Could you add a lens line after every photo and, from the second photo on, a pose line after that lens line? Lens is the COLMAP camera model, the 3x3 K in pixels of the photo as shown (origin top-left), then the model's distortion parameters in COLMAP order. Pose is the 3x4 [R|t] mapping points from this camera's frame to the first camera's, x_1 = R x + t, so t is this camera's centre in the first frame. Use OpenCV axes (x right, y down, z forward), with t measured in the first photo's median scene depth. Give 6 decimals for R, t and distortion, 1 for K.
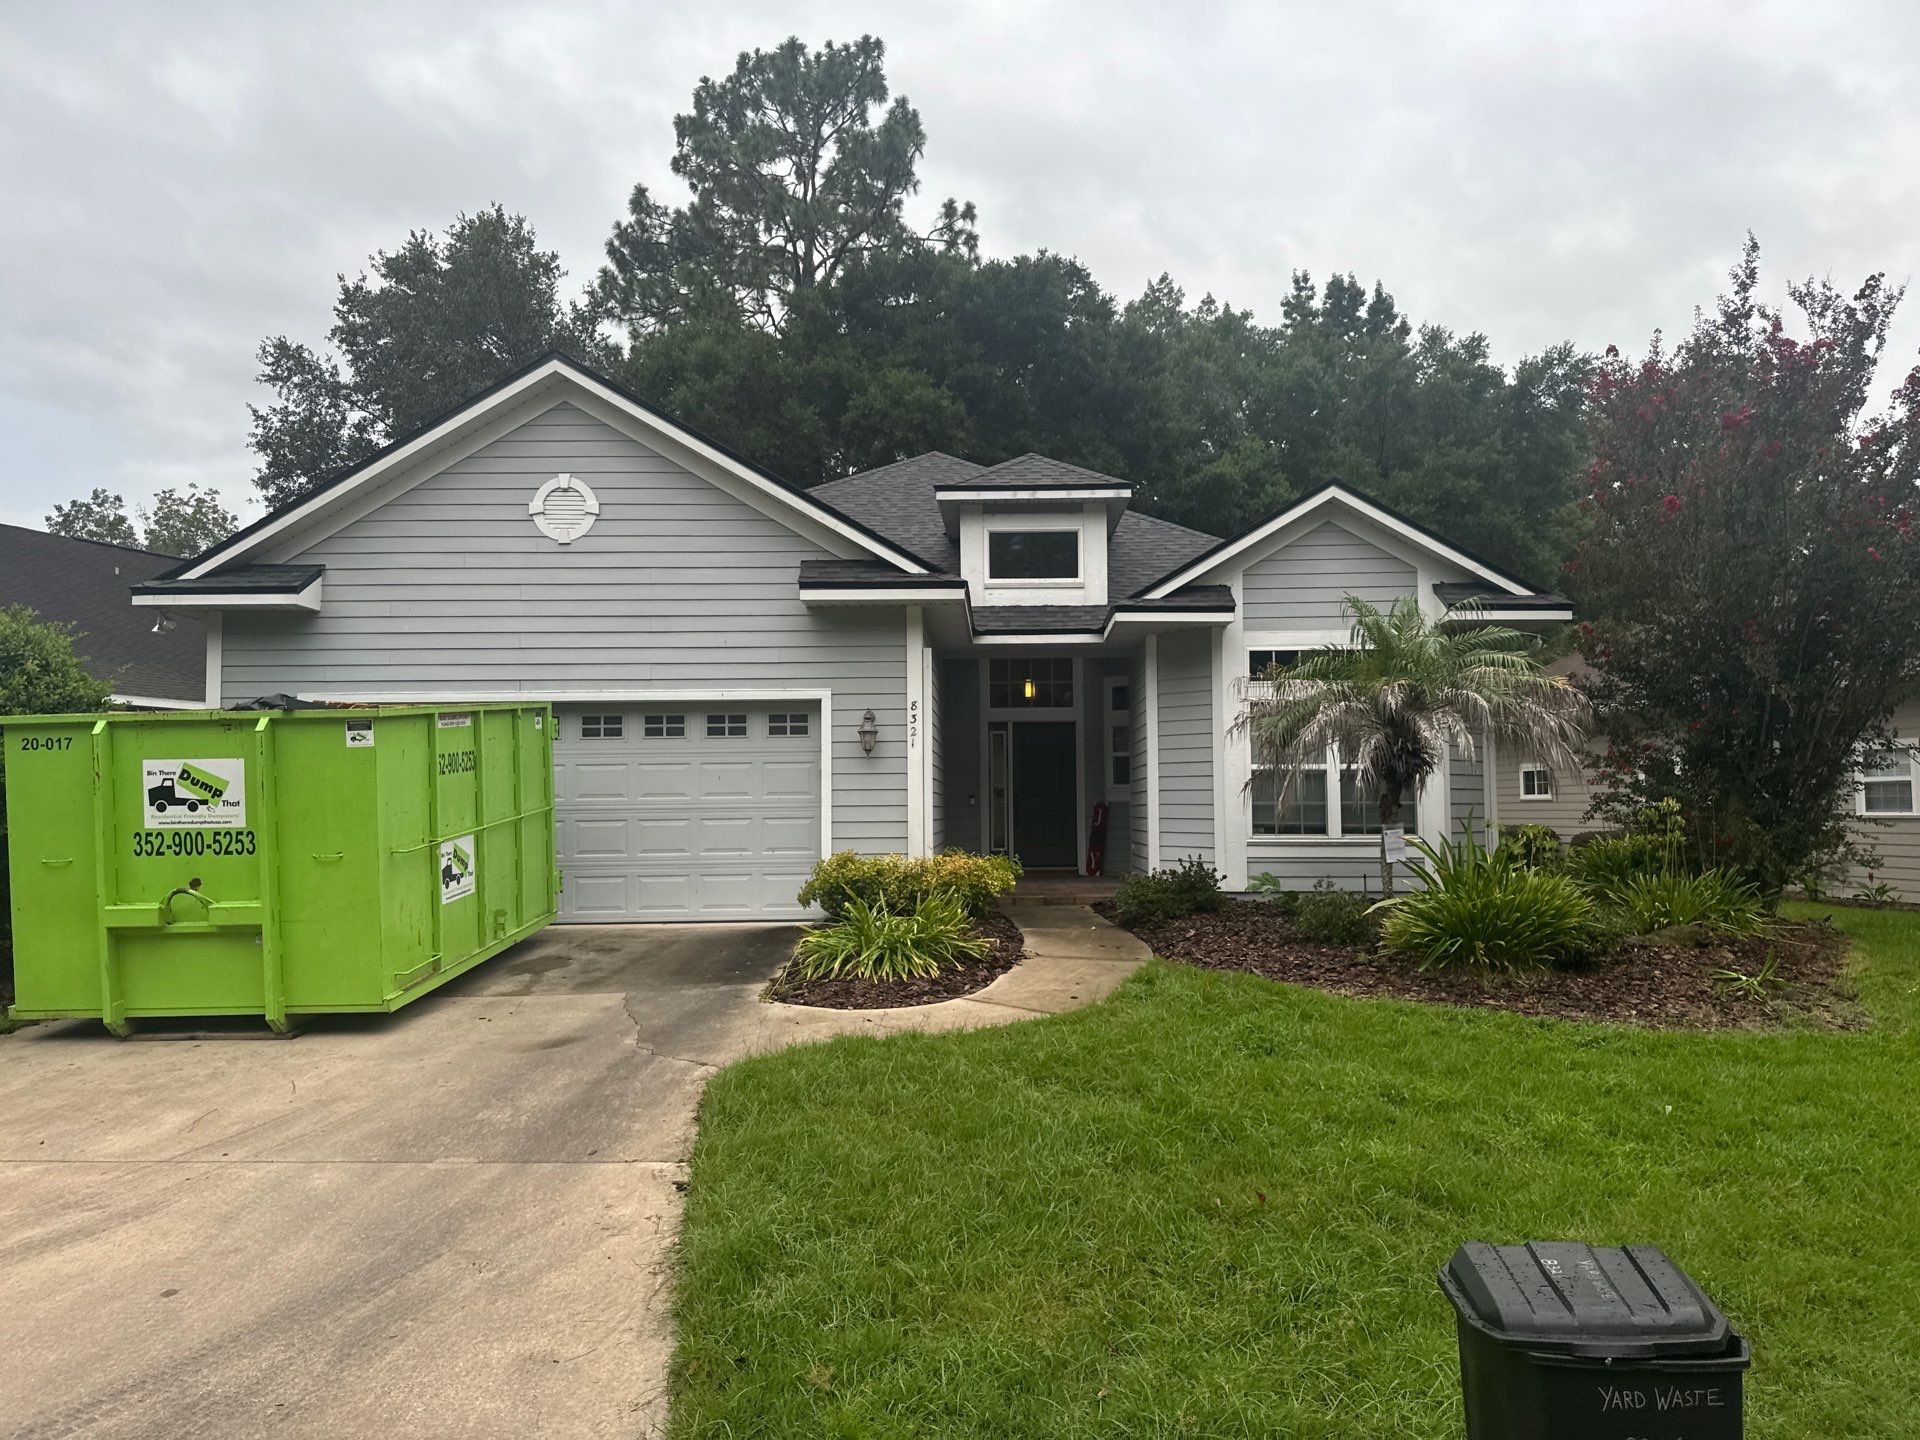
lens RADIAL K [[1340.5, 0, 972.4], [0, 1340.5, 726.3], [0, 0, 1]] dist [0.101220, -0.139838]
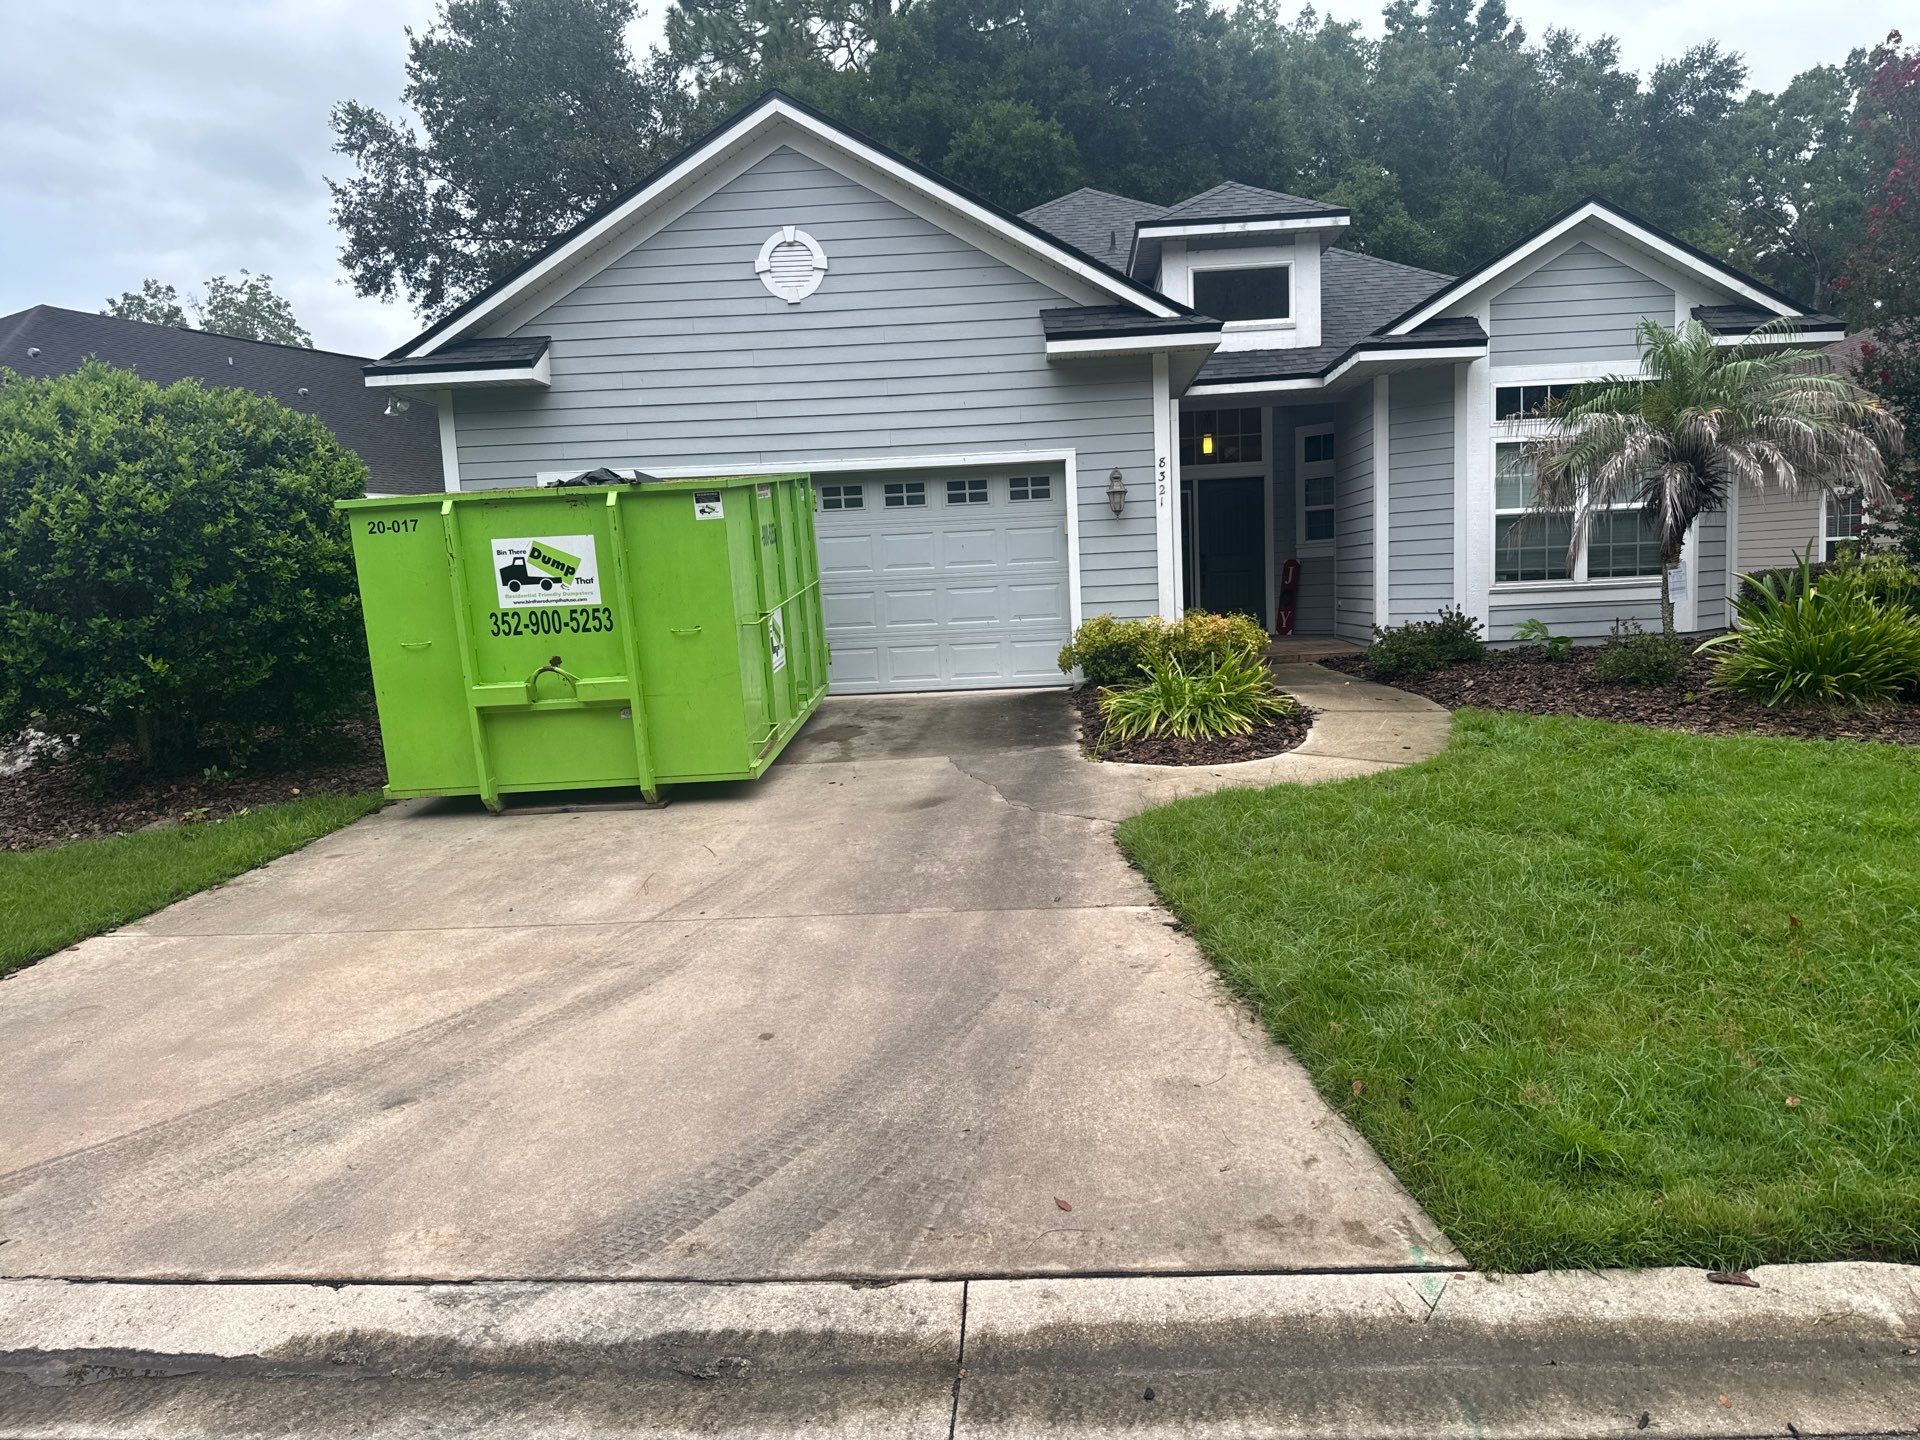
lens RADIAL K [[1340.5, 0, 972.4], [0, 1340.5, 726.3], [0, 0, 1]] dist [0.101220, -0.139838]
pose [[0.998981, -0.034420, -0.029190, -0.158461], [0.038803, 0.985349, 0.166076, 0.005450], [0.023046, -0.167040, 0.985681, 0.006492]]
